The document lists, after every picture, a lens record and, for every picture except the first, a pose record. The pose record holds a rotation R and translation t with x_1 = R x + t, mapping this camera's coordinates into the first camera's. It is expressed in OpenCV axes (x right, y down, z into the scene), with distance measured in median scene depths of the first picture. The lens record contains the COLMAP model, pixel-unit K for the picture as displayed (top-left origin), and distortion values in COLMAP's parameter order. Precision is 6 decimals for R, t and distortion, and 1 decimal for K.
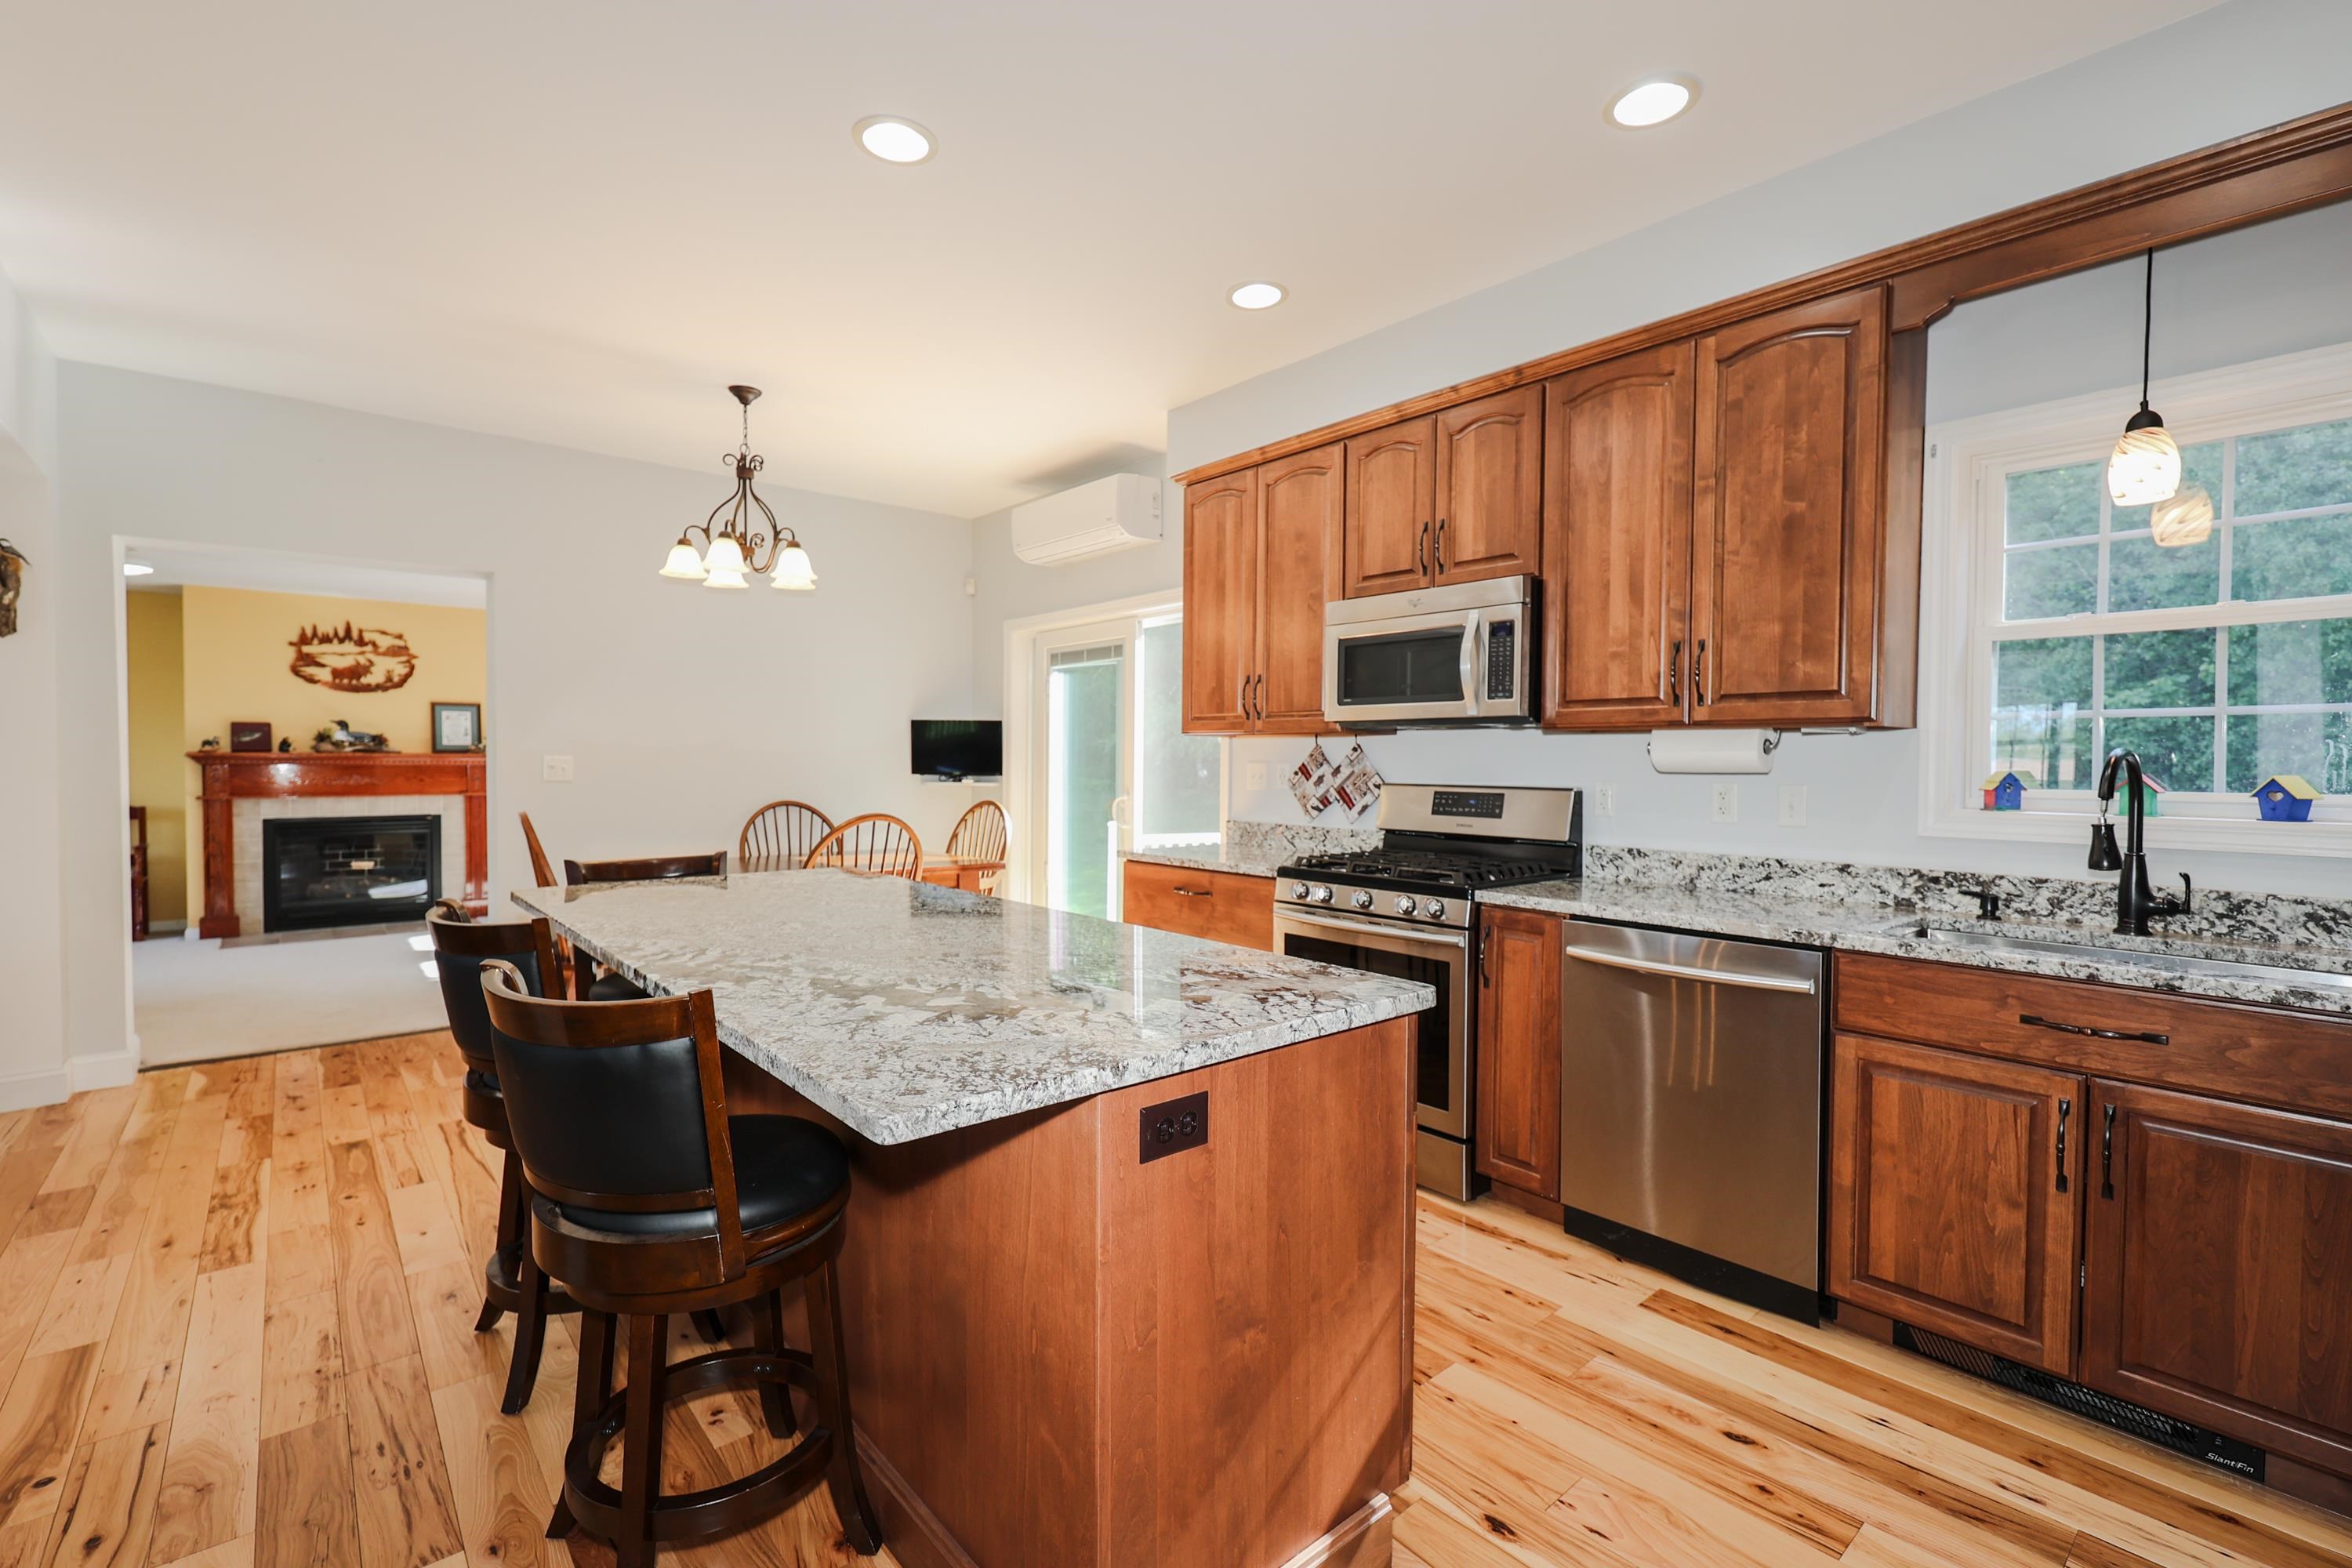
lens RADIAL K [[1037.0, 0, 1164.3], [0, 1037.0, 784.6], [0, 0, 1]] dist [-0.002758, 0.002301]
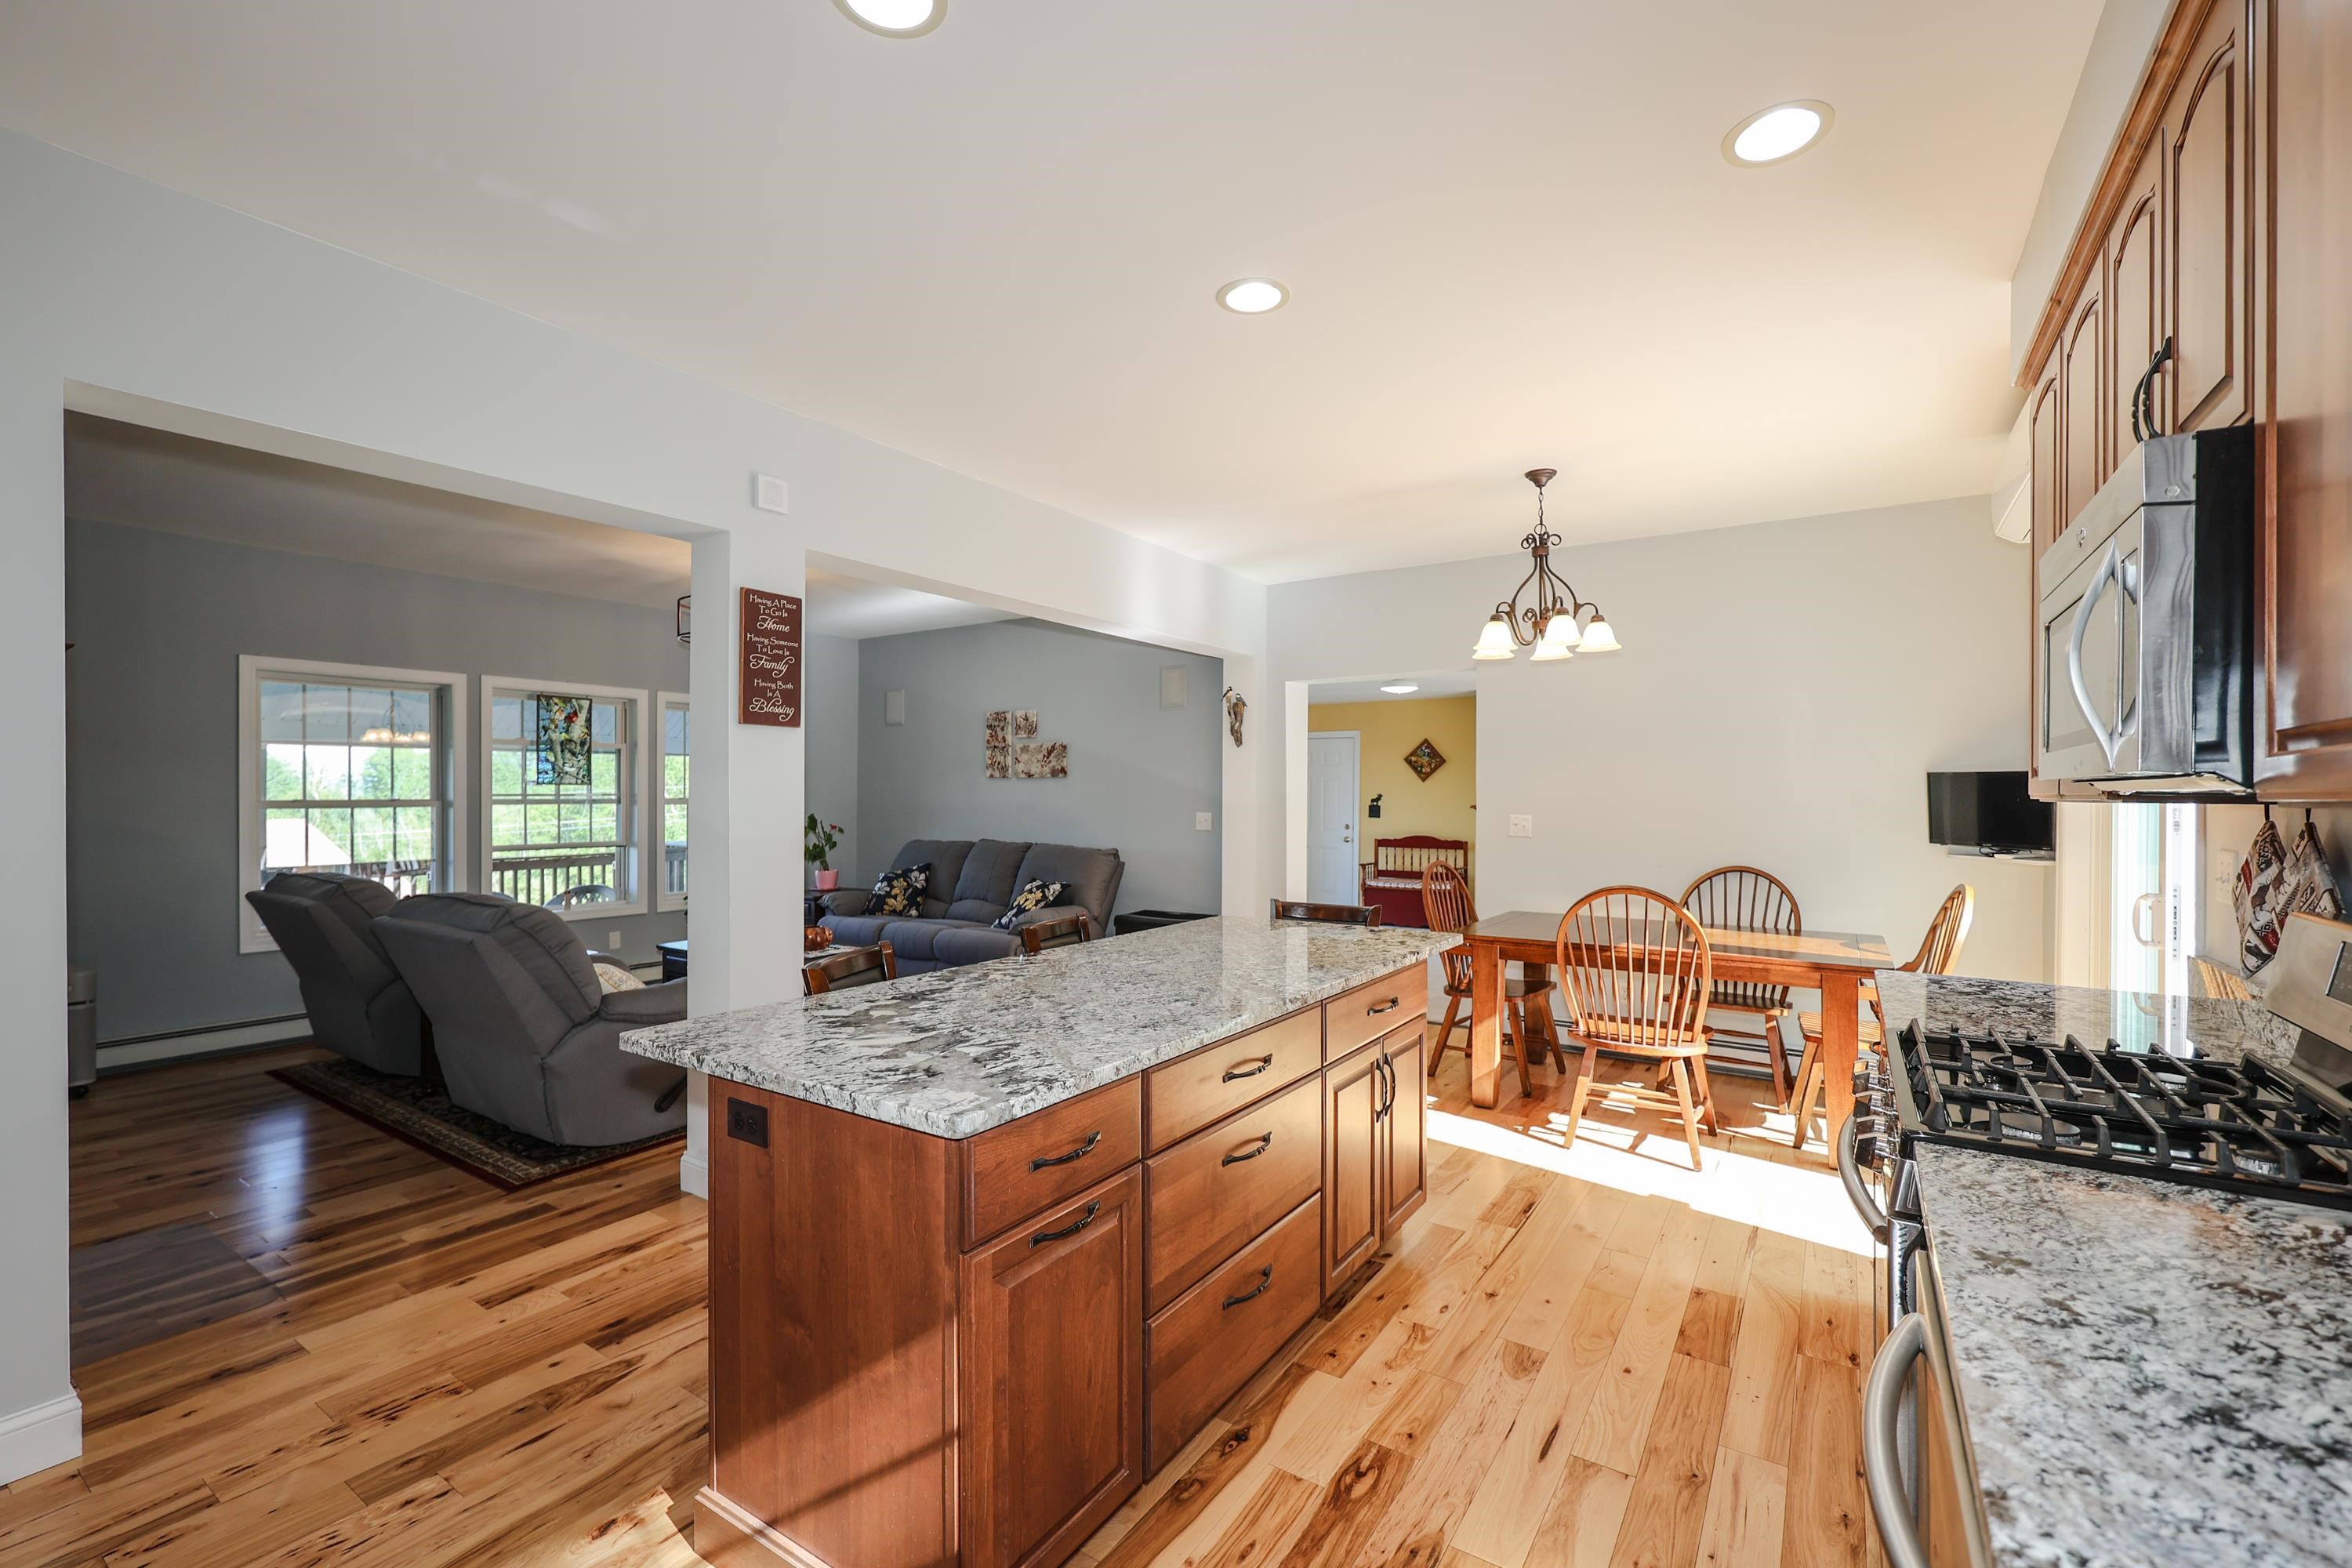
lens RADIAL K [[986.7, 0, 1168.4], [0, 986.7, 795.7], [0, 0, 1]] dist [-0.001708, 0.002035]
pose [[0.260791, -0.004335, -0.965385, 0.514409], [-0.023623, 0.999662, -0.010870, -0.037989], [0.965106, 0.025640, 0.260601, 0.427170]]
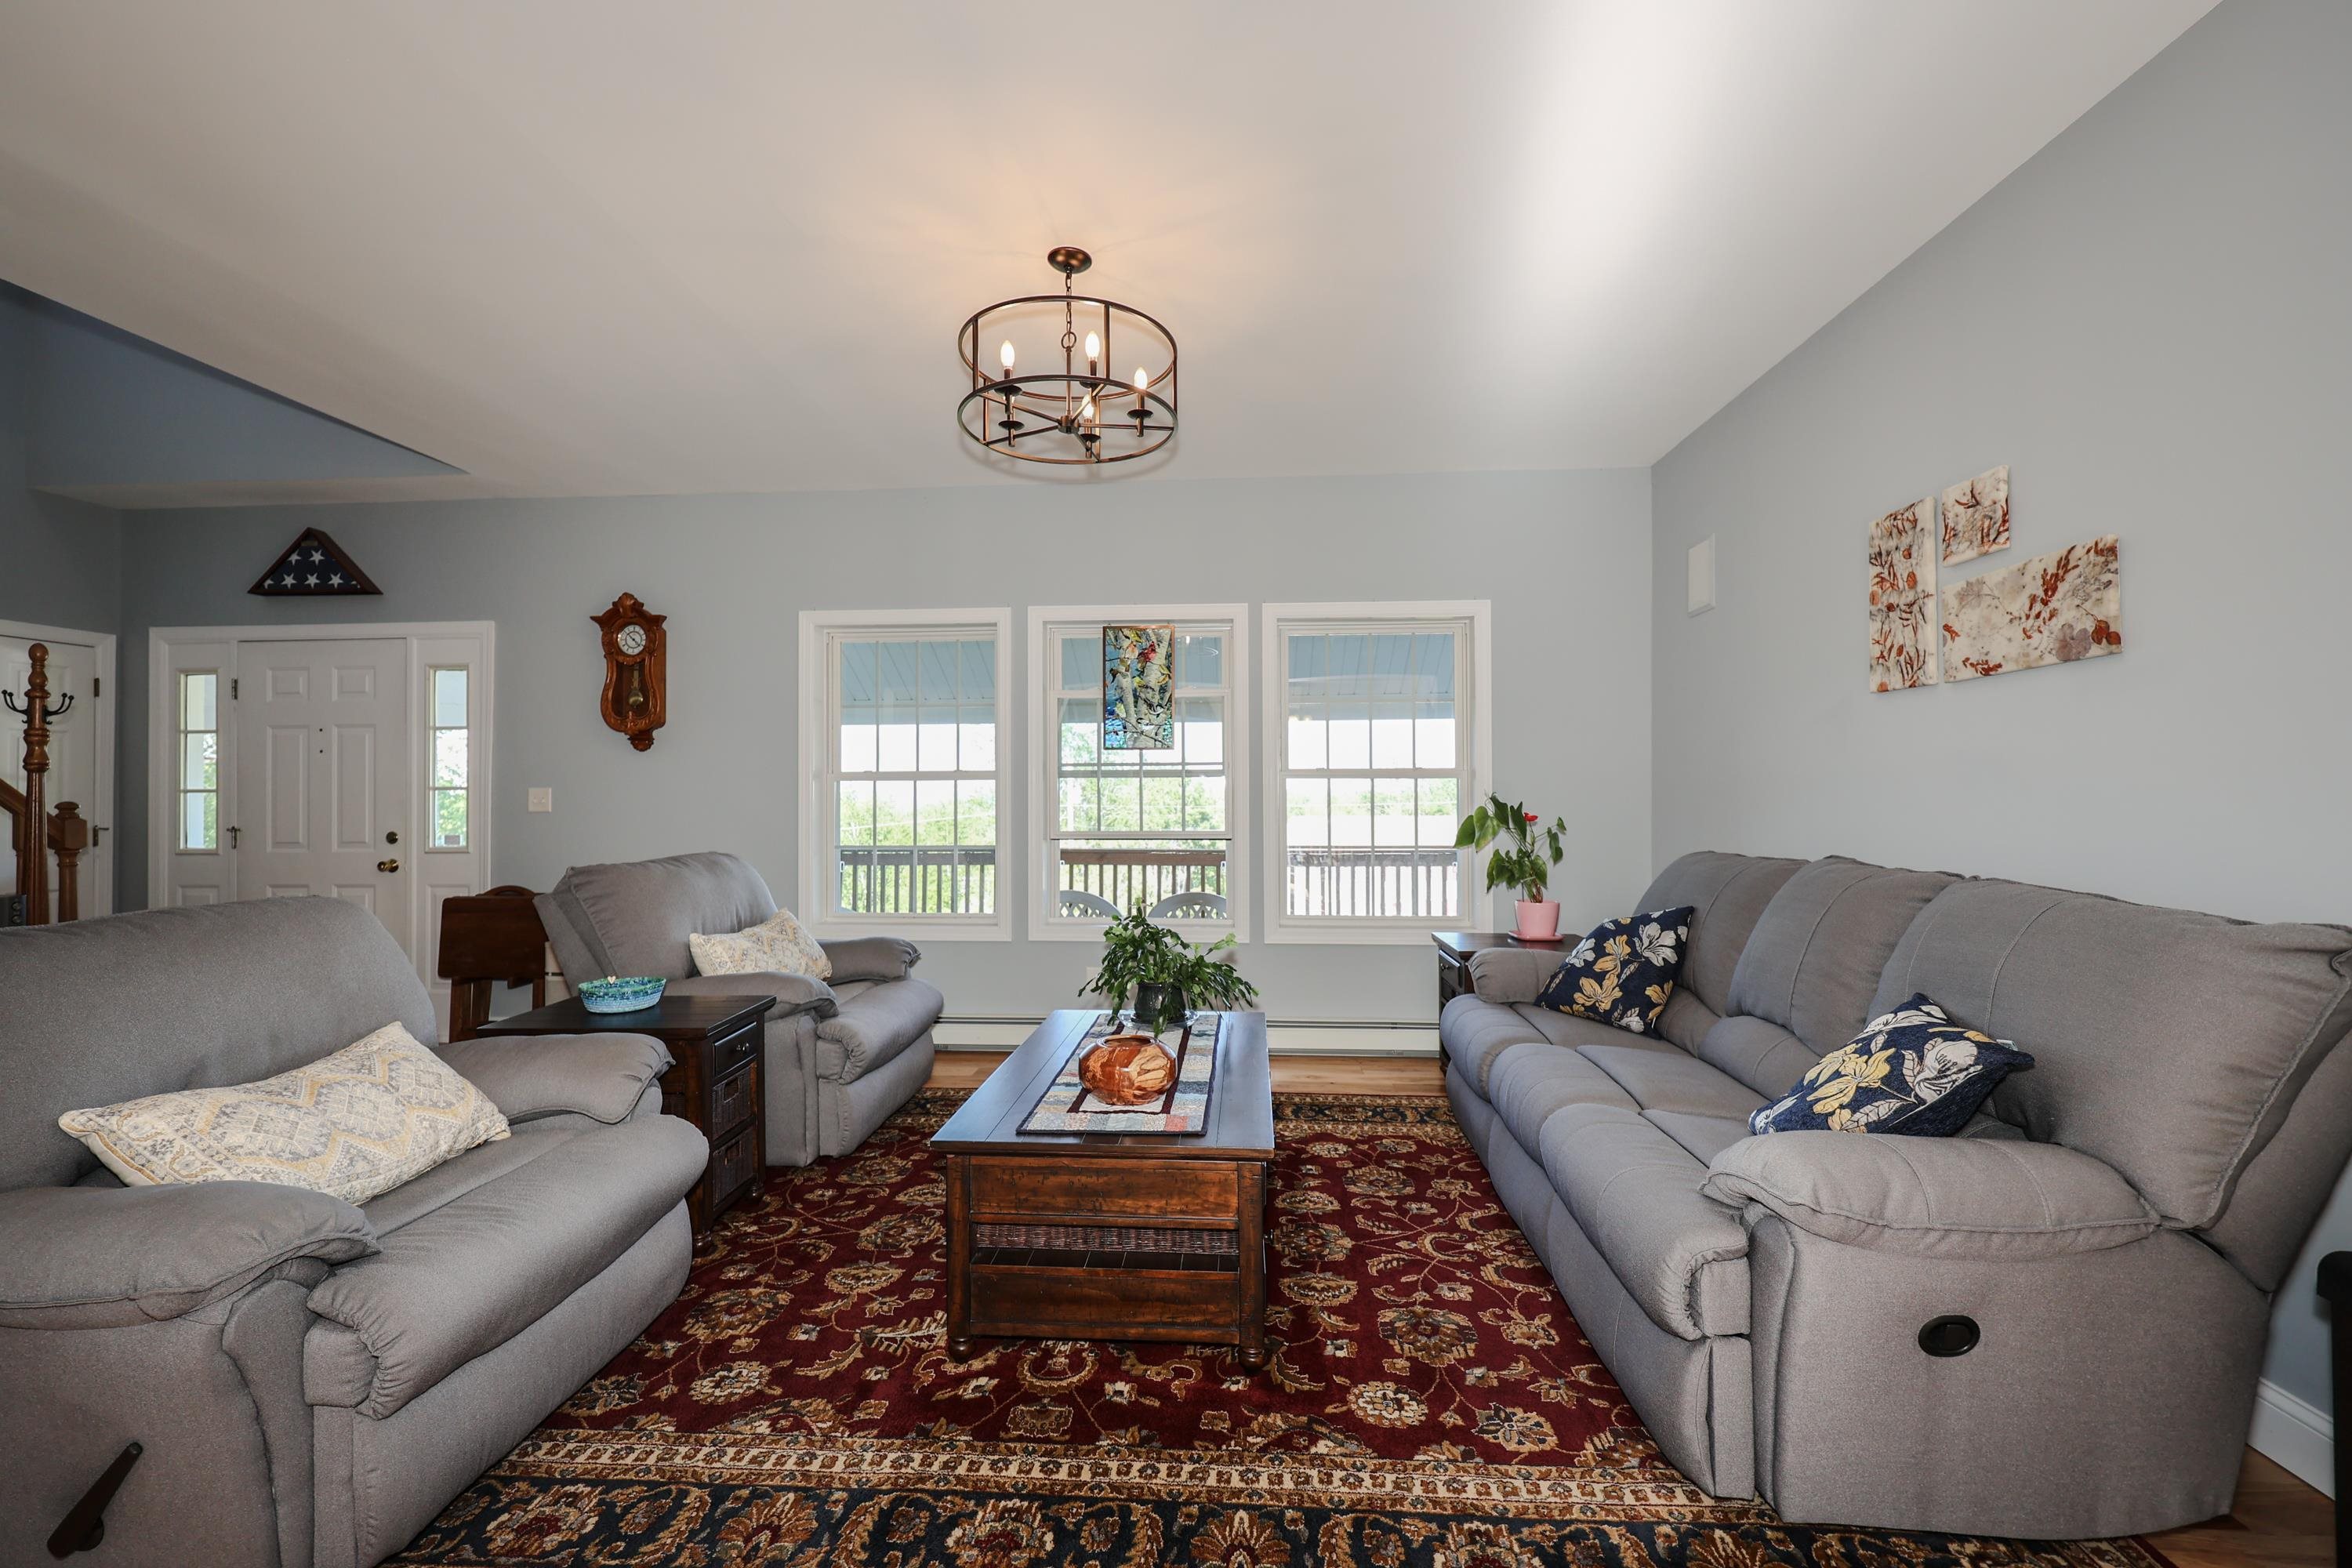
lens RADIAL K [[986.7, 0, 1178.1], [0, 986.7, 768.7], [0, 0, 1]] dist [-0.001708, 0.002035]
pose [[-0.705659, -0.023212, -0.708172, -0.669533], [-0.016072, 0.999730, -0.016754, -0.006793], [0.708370, -0.000441, -0.705841, 0.765538]]
